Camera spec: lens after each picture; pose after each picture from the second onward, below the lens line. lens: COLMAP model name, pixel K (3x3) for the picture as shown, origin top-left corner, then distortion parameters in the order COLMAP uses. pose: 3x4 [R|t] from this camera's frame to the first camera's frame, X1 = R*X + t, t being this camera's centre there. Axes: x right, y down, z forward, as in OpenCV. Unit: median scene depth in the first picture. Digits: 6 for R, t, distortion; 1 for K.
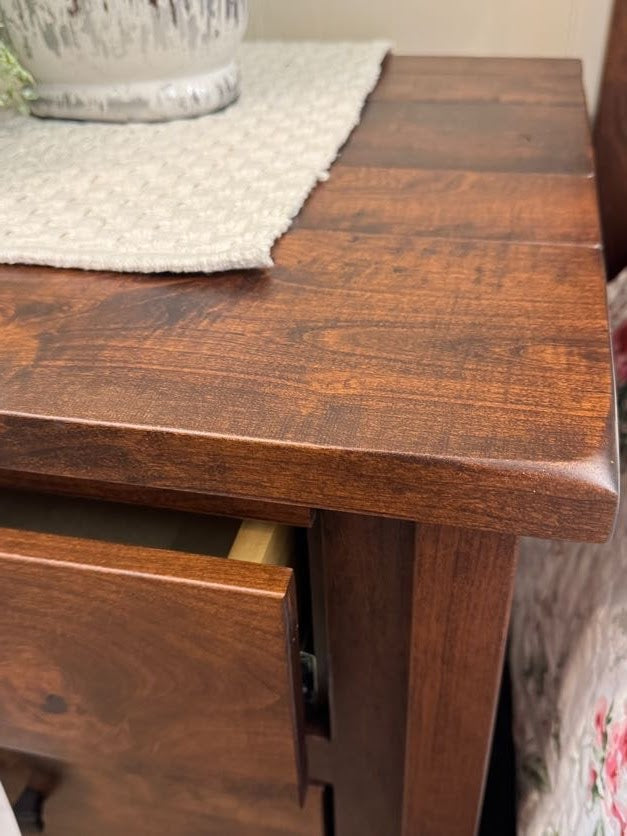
lens RADIAL K [[846.9, 0, 313.8], [0, 846.9, 418.7], [0, 0, 1]] dist [0.012589, 0.000000]
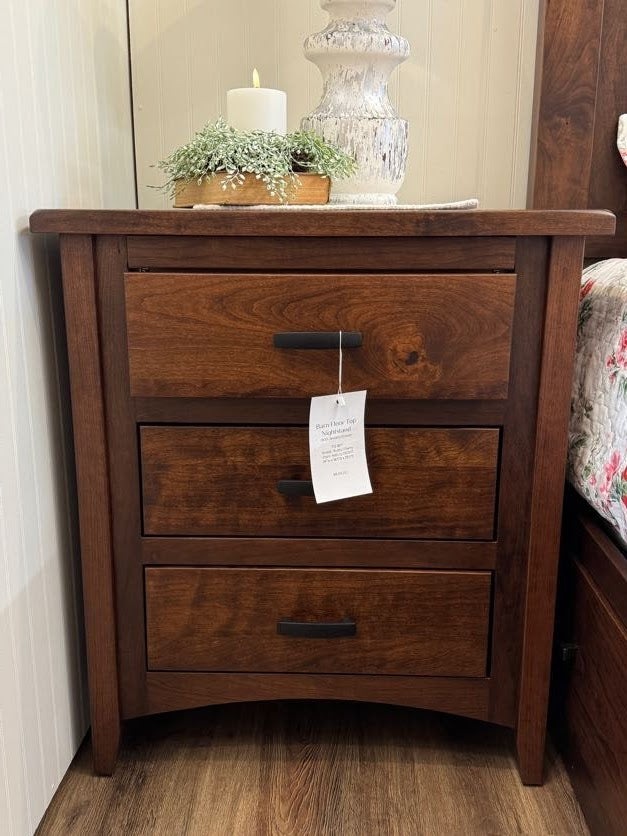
lens RADIAL K [[846.9, 0, 312.9], [0, 846.9, 417.8], [0, 0, 1]] dist [0.012589, 0.000000]
pose [[0.981839, -0.000825, 0.189713, -1.175163], [0.074398, 0.921565, -0.381028, 1.574420], [-0.174519, 0.388222, 0.904891, -1.293999]]
